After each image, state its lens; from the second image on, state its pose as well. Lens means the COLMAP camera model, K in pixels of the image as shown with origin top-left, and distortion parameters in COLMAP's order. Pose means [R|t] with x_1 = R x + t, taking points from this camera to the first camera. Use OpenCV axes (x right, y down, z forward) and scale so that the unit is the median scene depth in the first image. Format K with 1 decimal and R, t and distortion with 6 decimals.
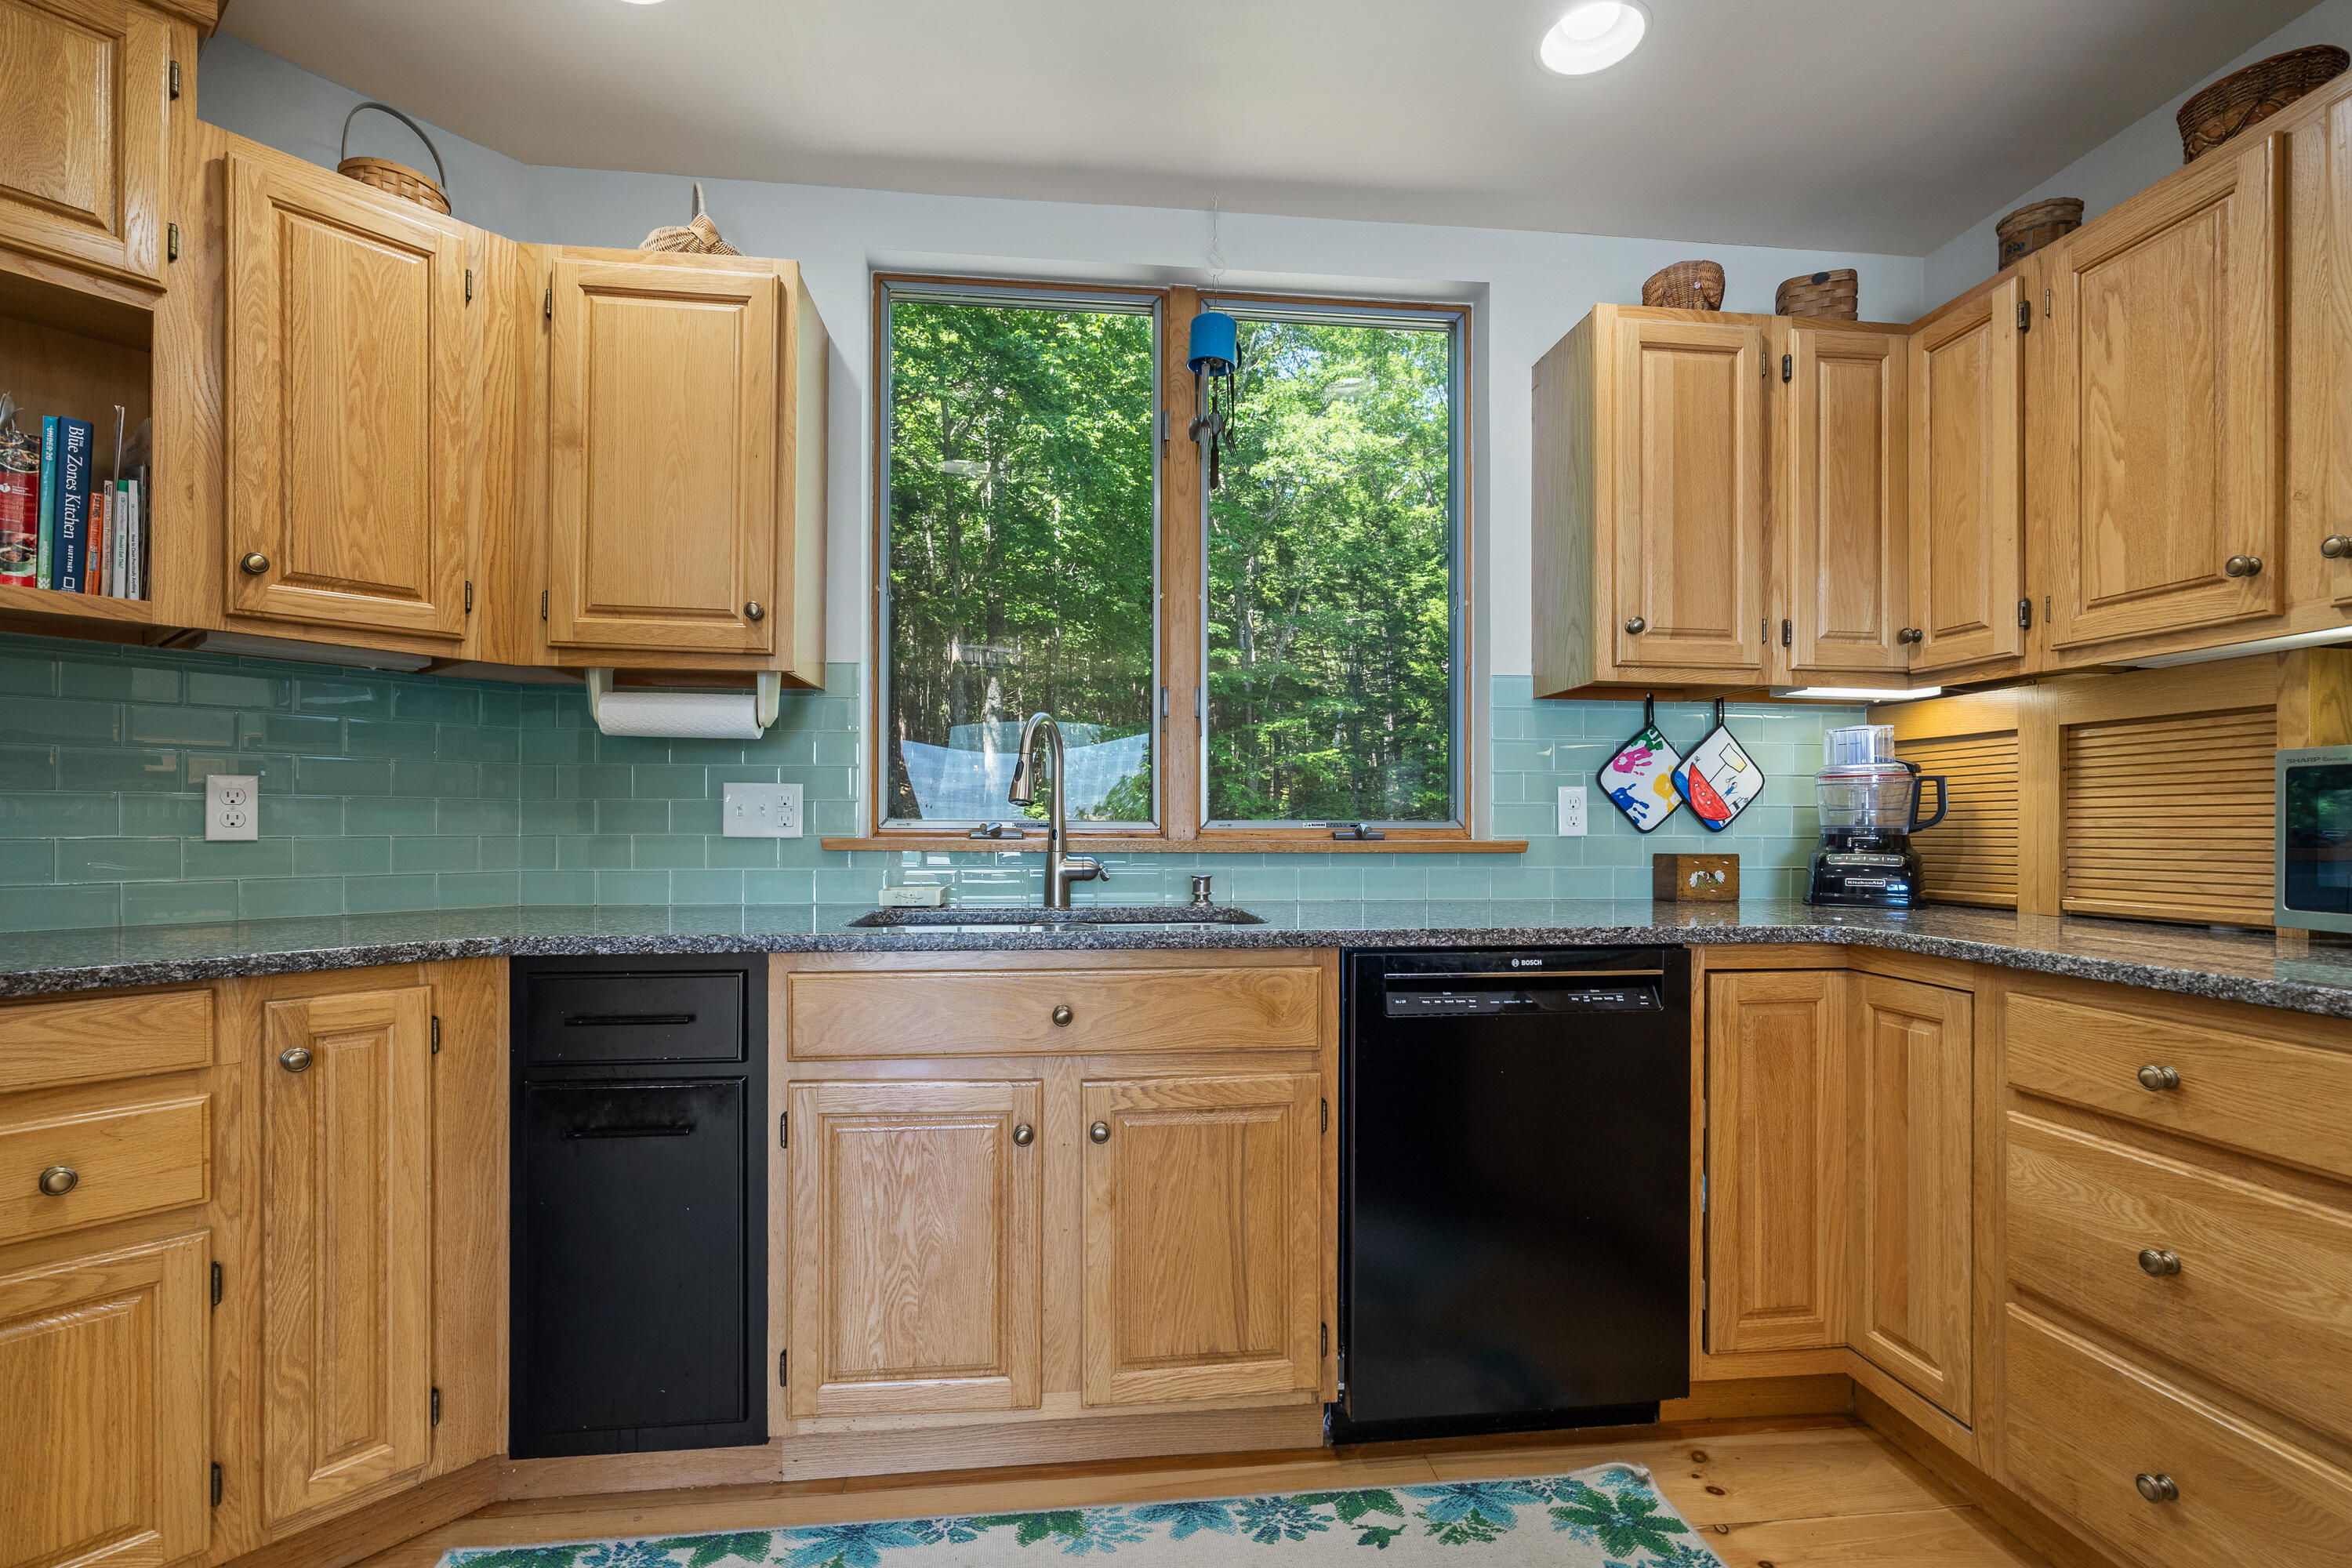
lens RADIAL K [[1076.0, 0, 1180.9], [0, 1076.0, 821.1], [0, 0, 1]] dist [-0.004132, 0.002207]
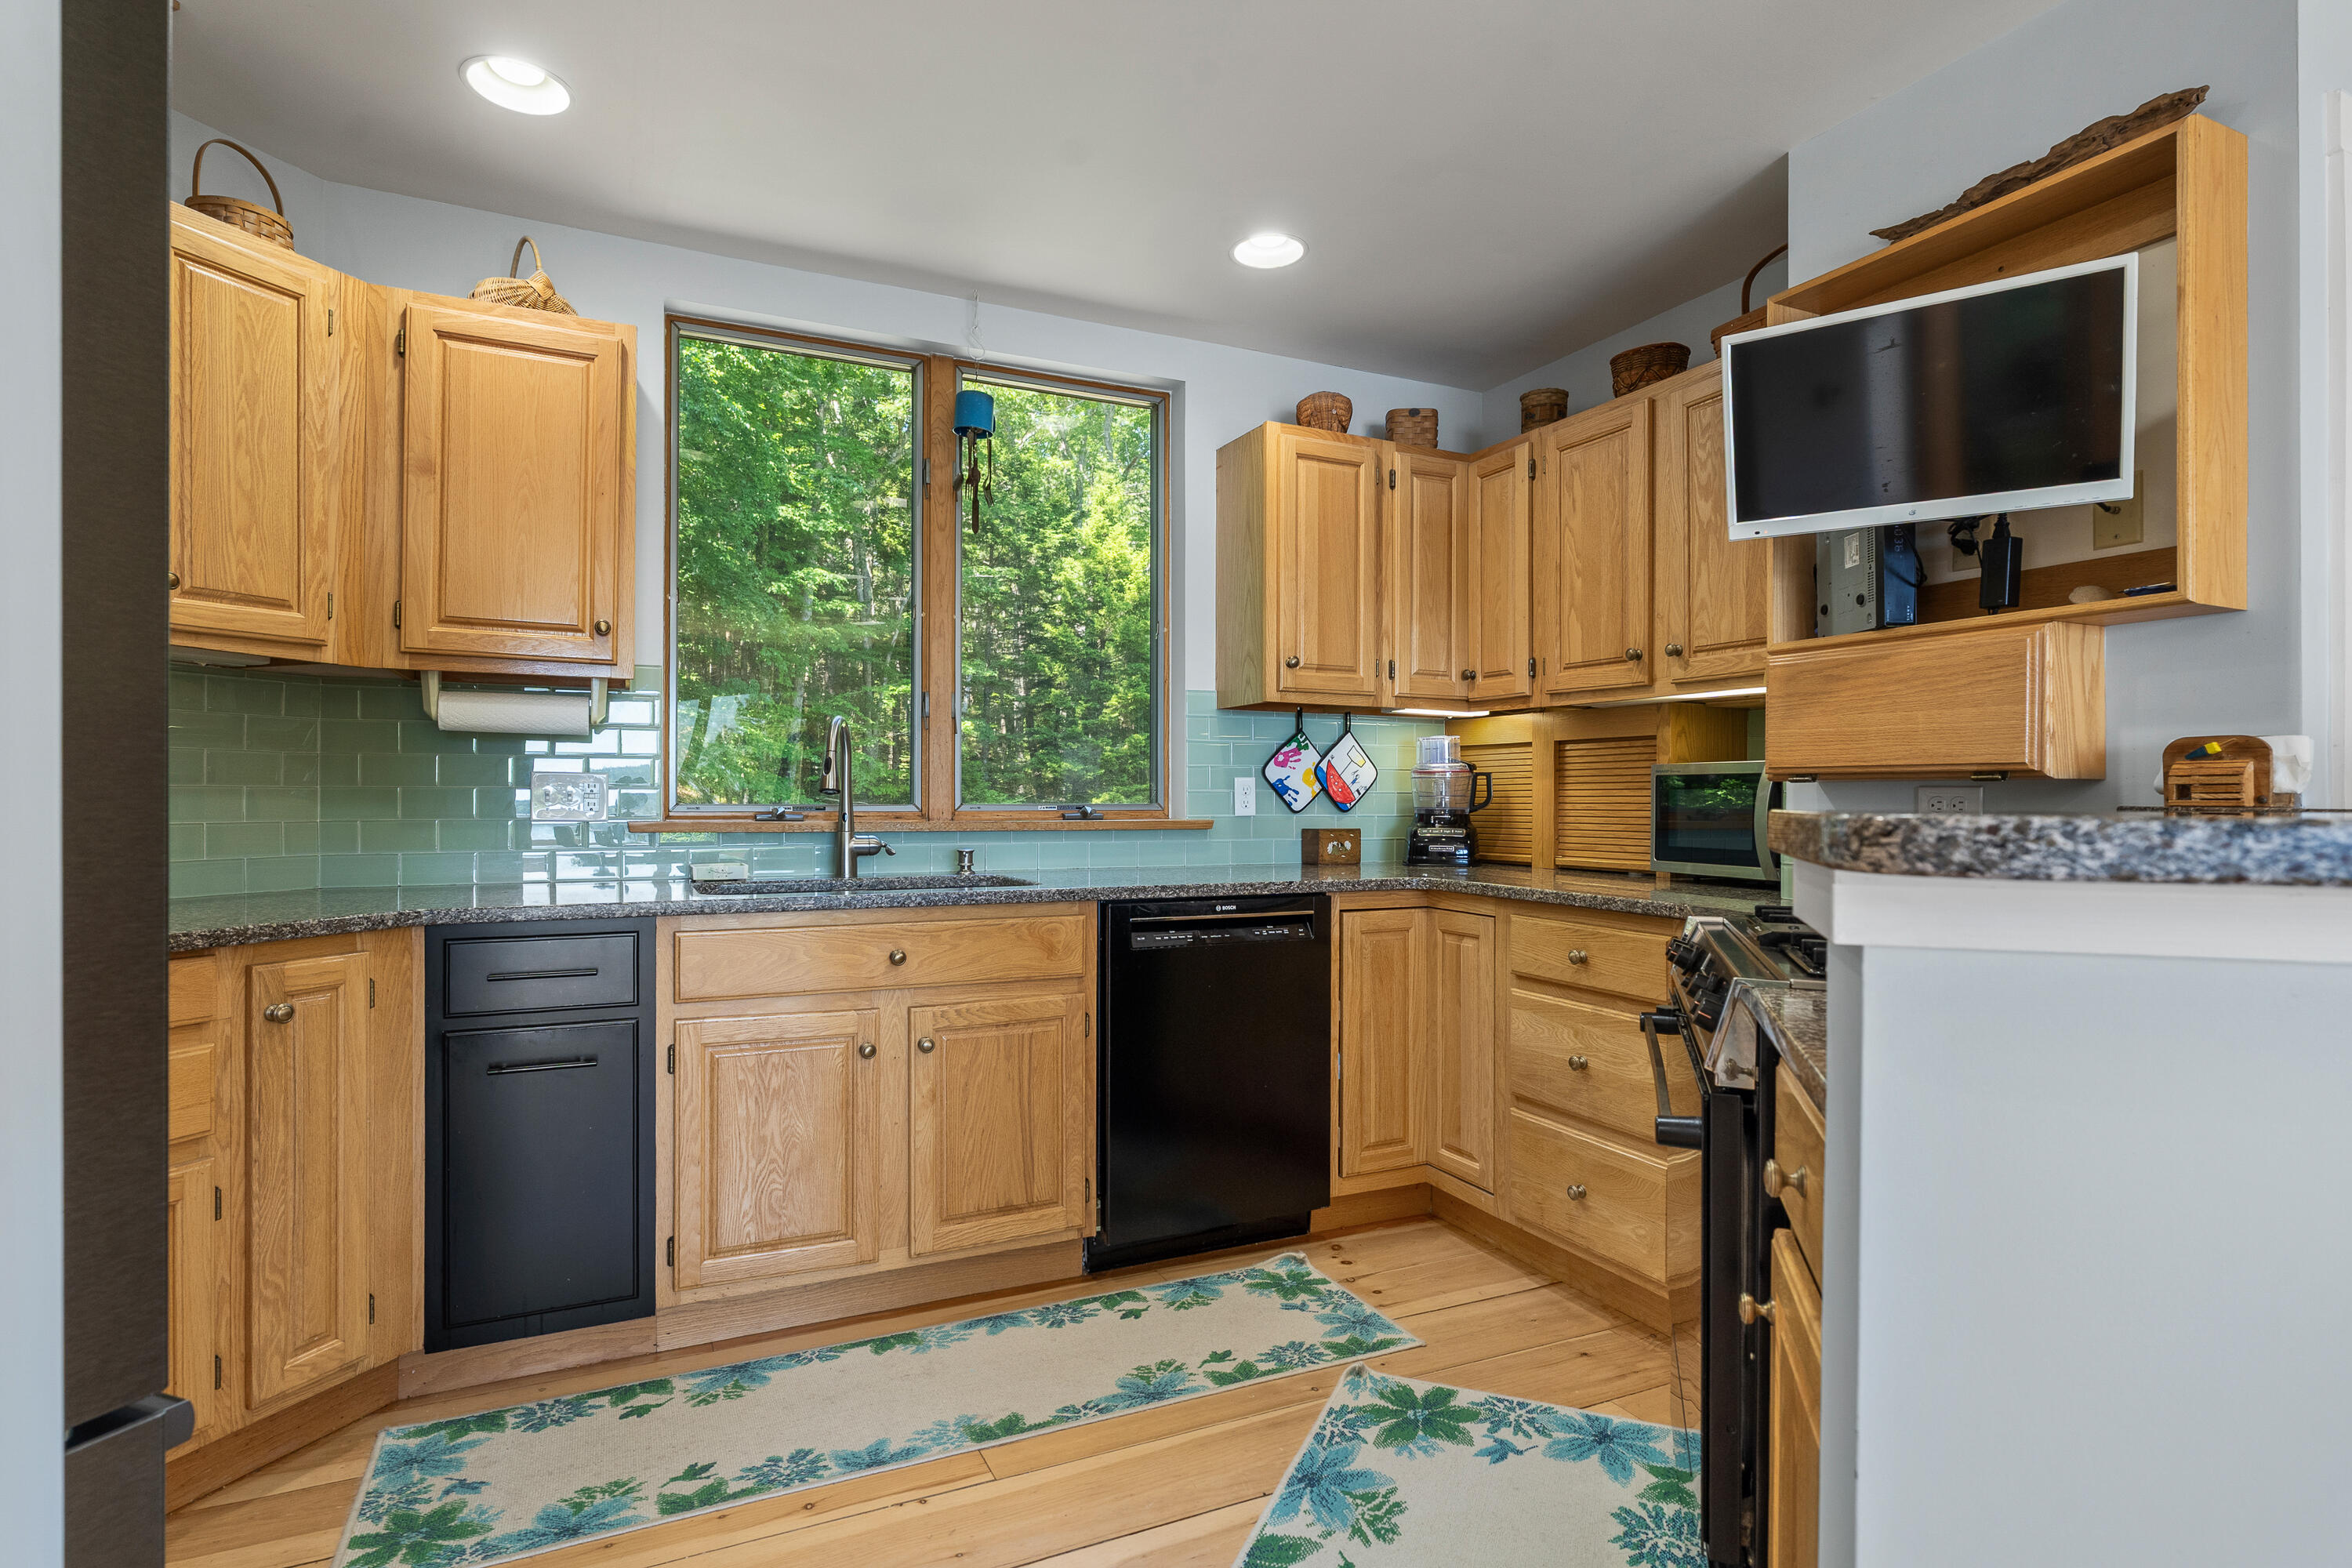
lens RADIAL K [[1201.7, 0, 1178.0], [0, 1201.7, 788.3], [0, 0, 1]] dist [0.007181, -0.000071]
pose [[0.945767, 0.002550, 0.324836, -0.256928], [-0.001861, 0.999995, -0.002431, -0.021678], [-0.324840, 0.001694, 0.945767, -0.482666]]
